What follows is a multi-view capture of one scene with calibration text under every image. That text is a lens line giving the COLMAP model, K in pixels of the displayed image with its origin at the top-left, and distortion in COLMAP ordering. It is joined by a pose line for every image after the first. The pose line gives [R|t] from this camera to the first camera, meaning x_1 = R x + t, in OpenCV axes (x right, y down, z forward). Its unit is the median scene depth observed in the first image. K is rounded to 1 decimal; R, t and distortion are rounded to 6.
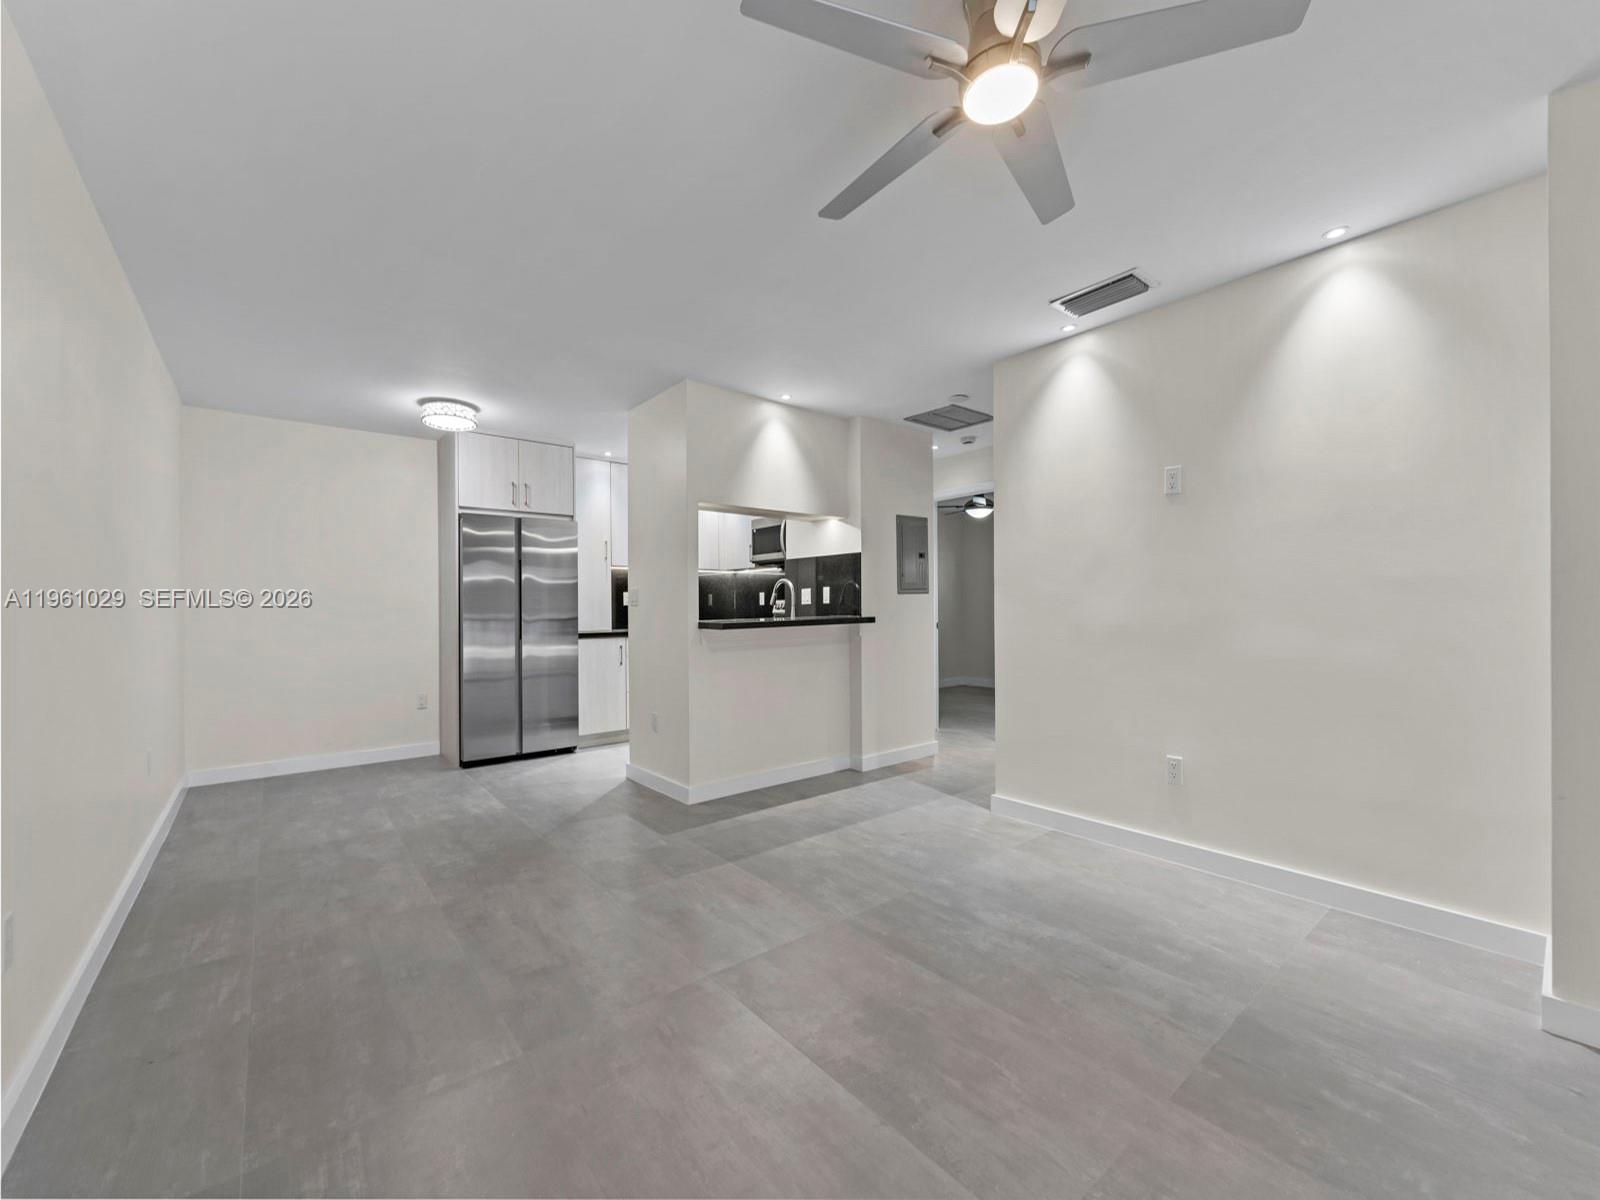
lens RADIAL K [[647.4, 0, 795.1], [0, 647.4, 607.7], [0, 0, 1]] dist [0.000699, -0.001578]
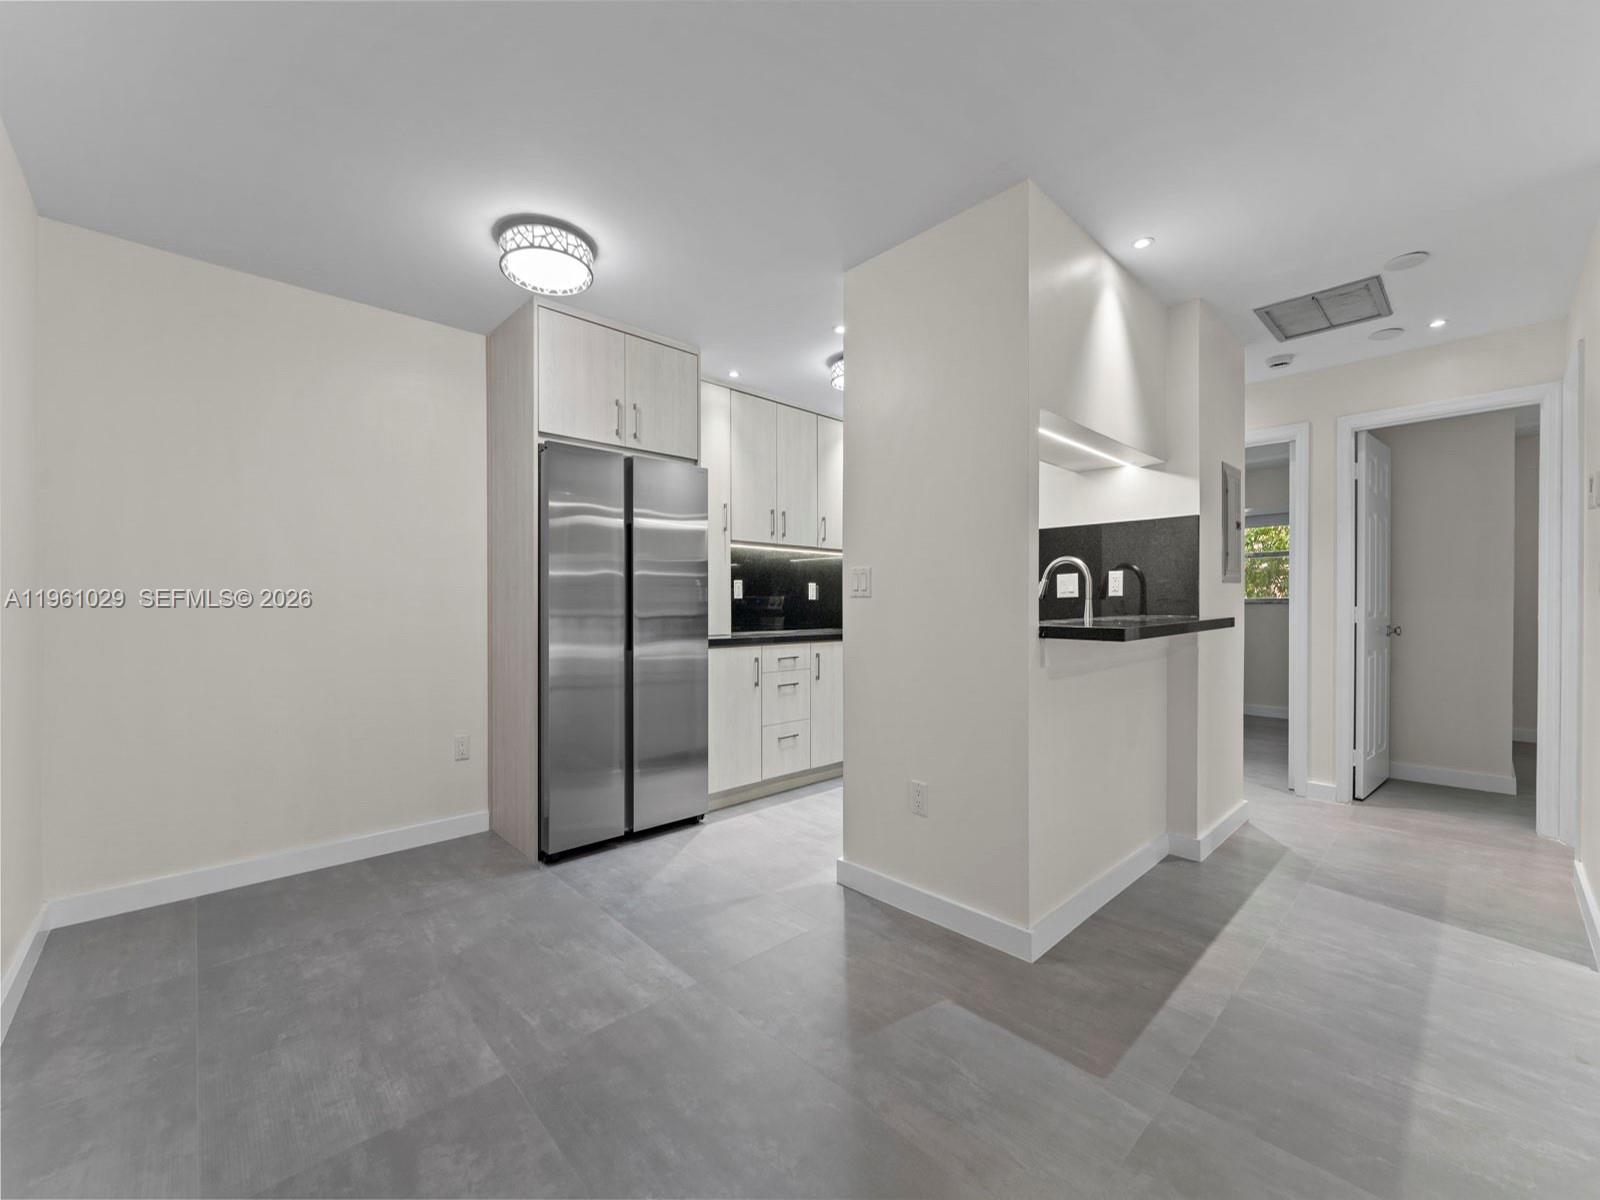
lens RADIAL K [[647.4, 0, 790.9], [0, 647.4, 603.1], [0, 0, 1]] dist [0.000699, -0.001578]
pose [[0.997741, 0.007335, 0.066777, -0.395477], [-0.007083, 0.999967, -0.004006, 0.006946], [-0.066804, 0.003524, 0.997760, 0.462465]]
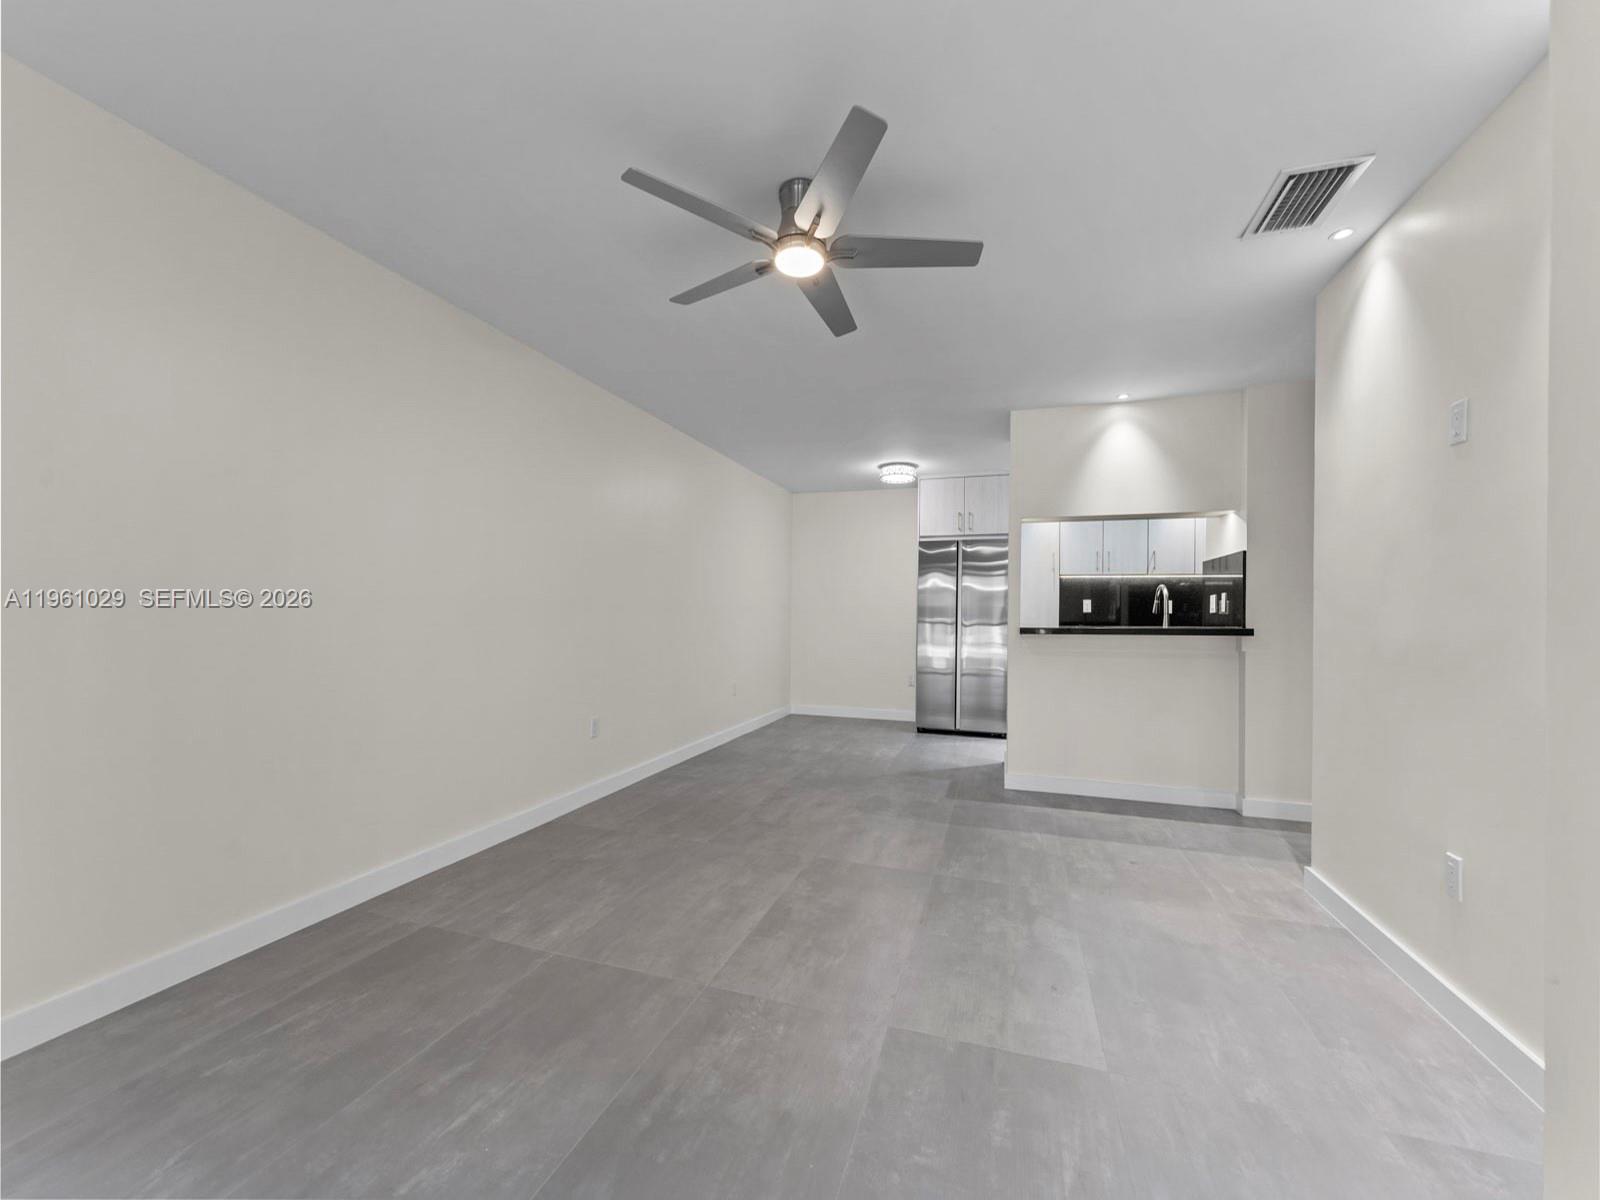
lens RADIAL K [[647.4, 0, 792.6], [0, 647.4, 608.1], [0, 0, 1]] dist [0.000699, -0.001578]
pose [[0.535098, 0.006961, -0.844761, 0.577323], [-0.016442, 0.999862, -0.002175, -0.000894], [0.844630, 0.015053, 0.535139, 0.078750]]
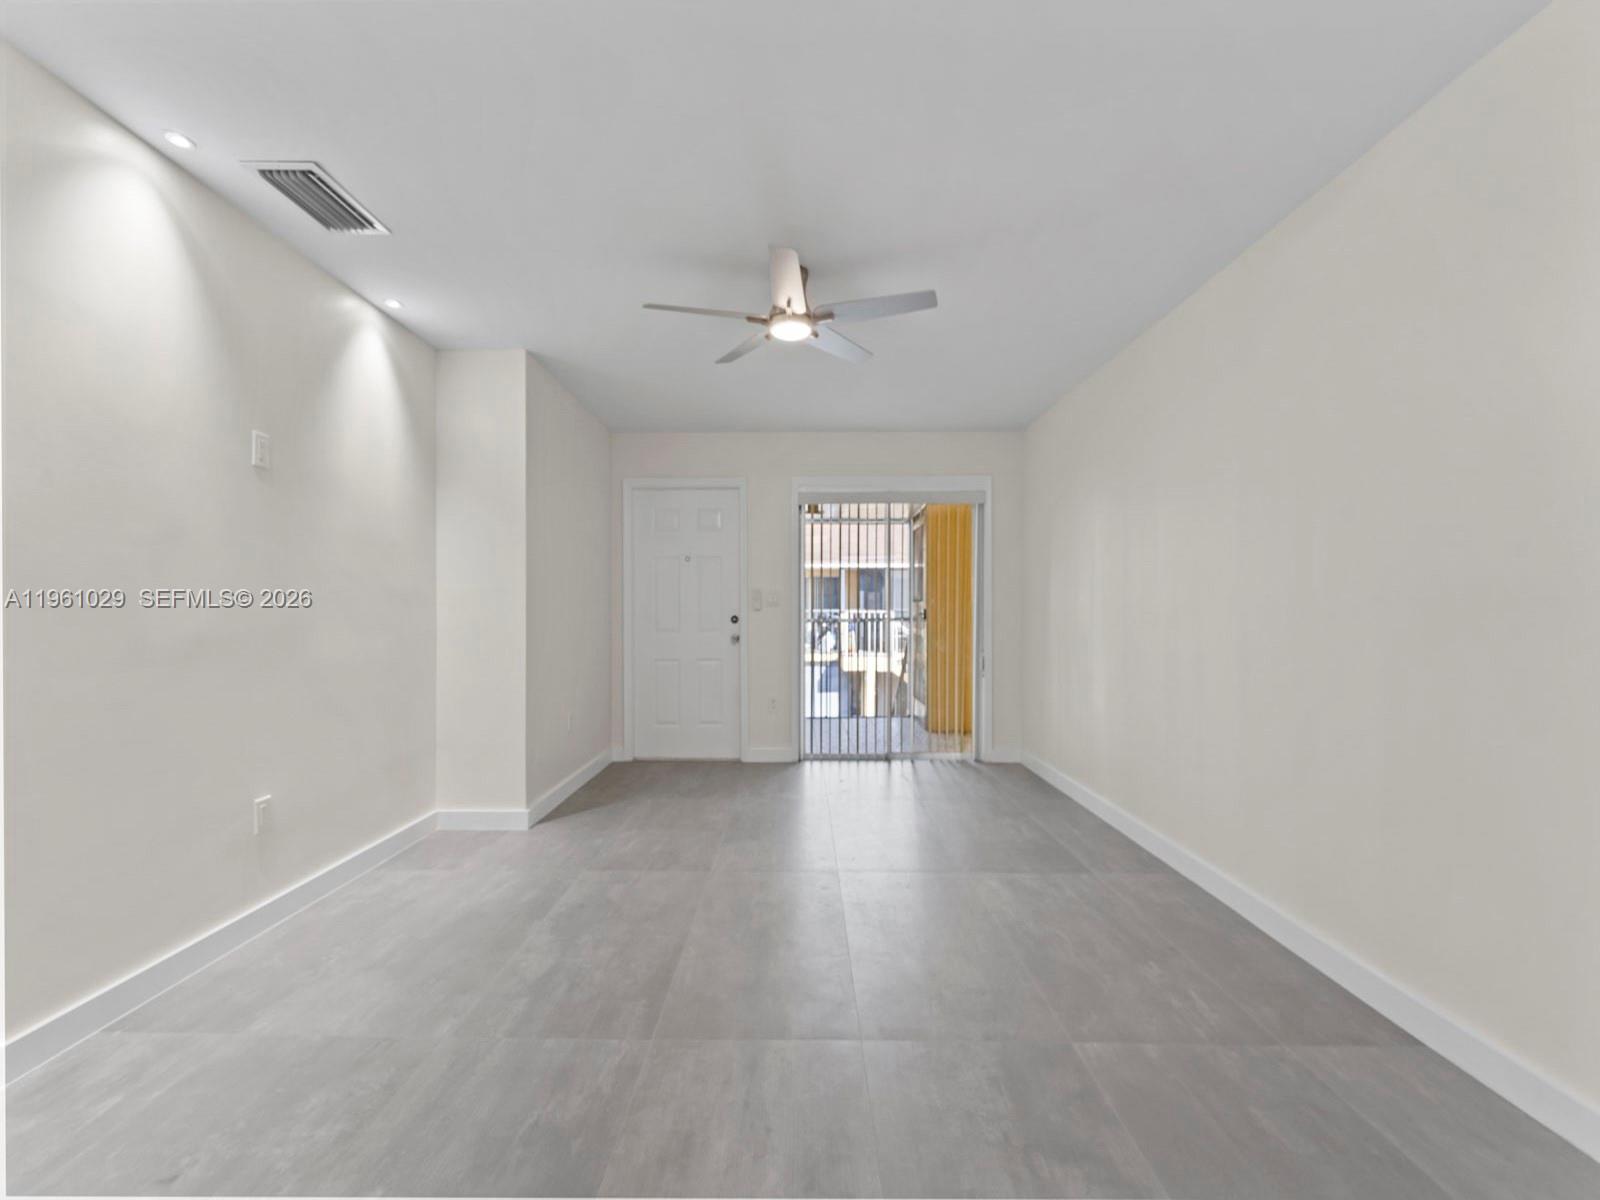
lens RADIAL K [[647.4, 0, 795.5], [0, 647.4, 614.3], [0, 0, 1]] dist [0.000699, -0.001578]
pose [[-0.772161, 0.005951, 0.635399, -0.319202], [0.005056, 0.999982, -0.003221, 0.007424], [-0.635407, 0.000726, -0.772177, 0.895099]]
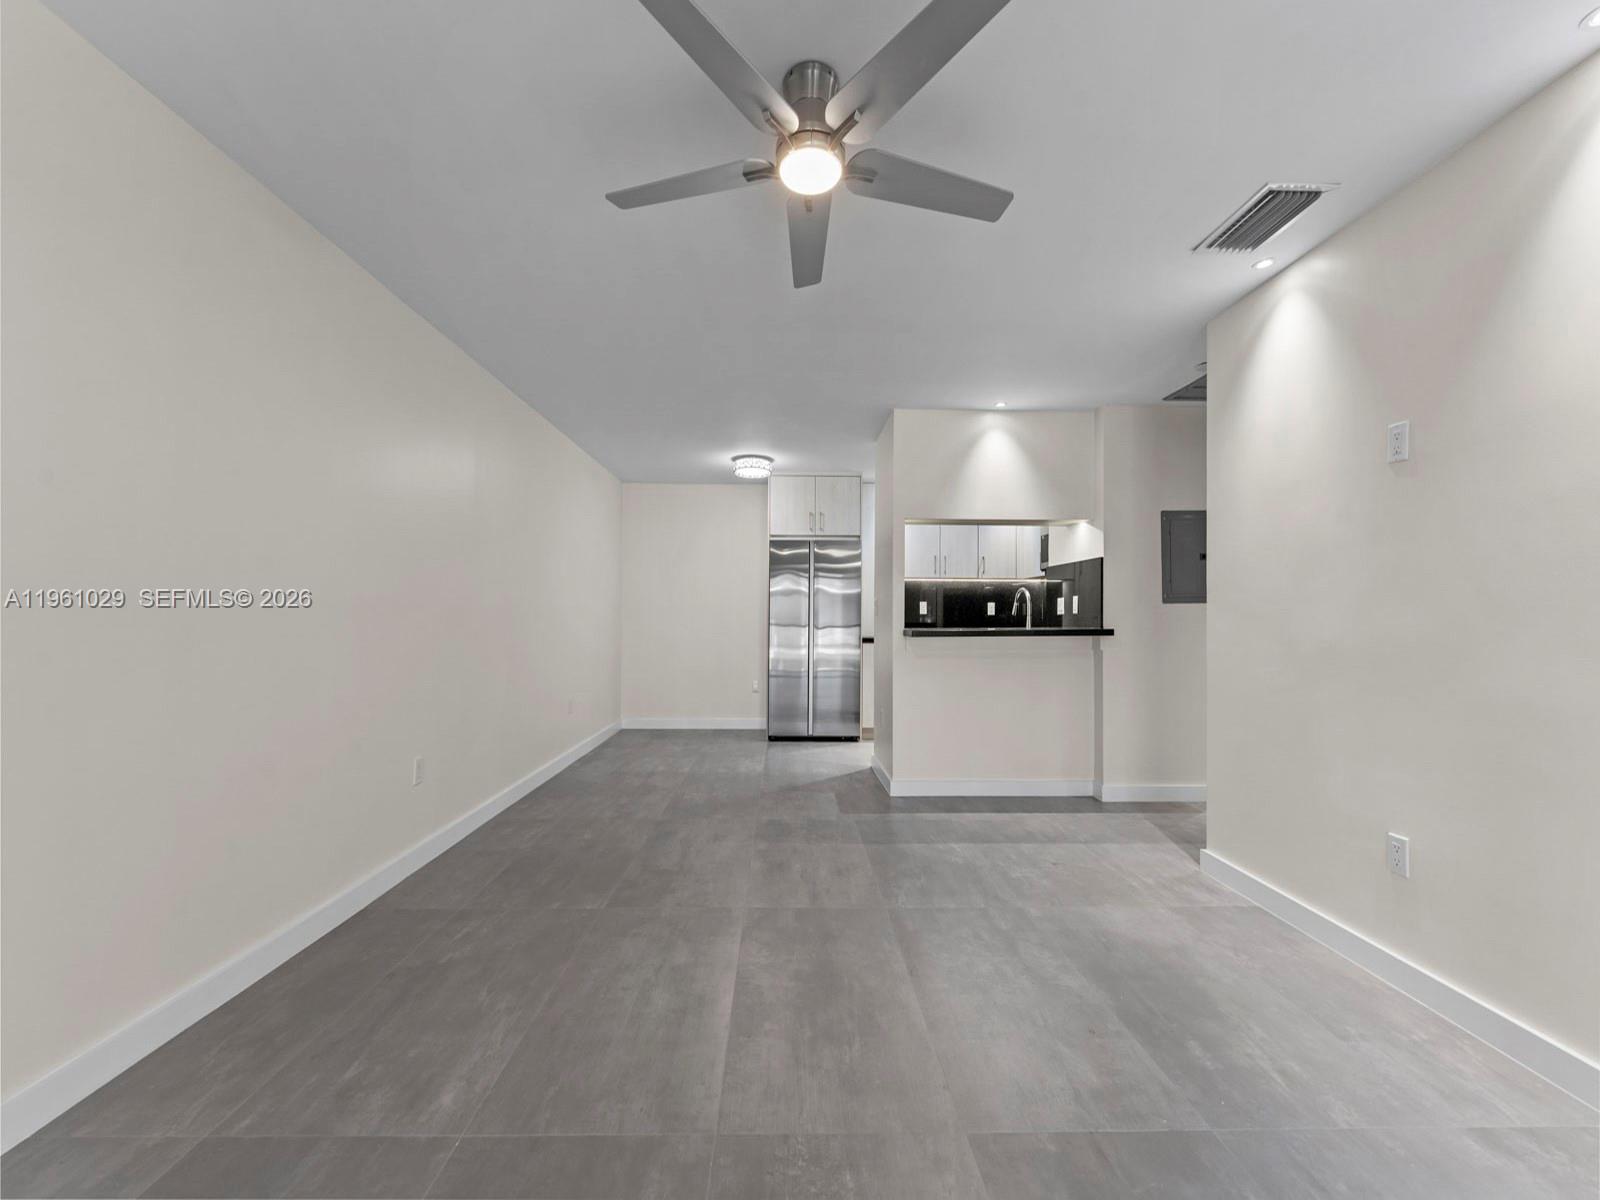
lens RADIAL K [[647.4, 0, 794.2], [0, 647.4, 609.3], [0, 0, 1]] dist [0.000699, -0.001578]
pose [[0.787762, 0.004798, -0.615962, 0.373820], [-0.012331, 0.999892, -0.007982, -0.000922], [0.615857, 0.013884, 0.787736, 0.031354]]
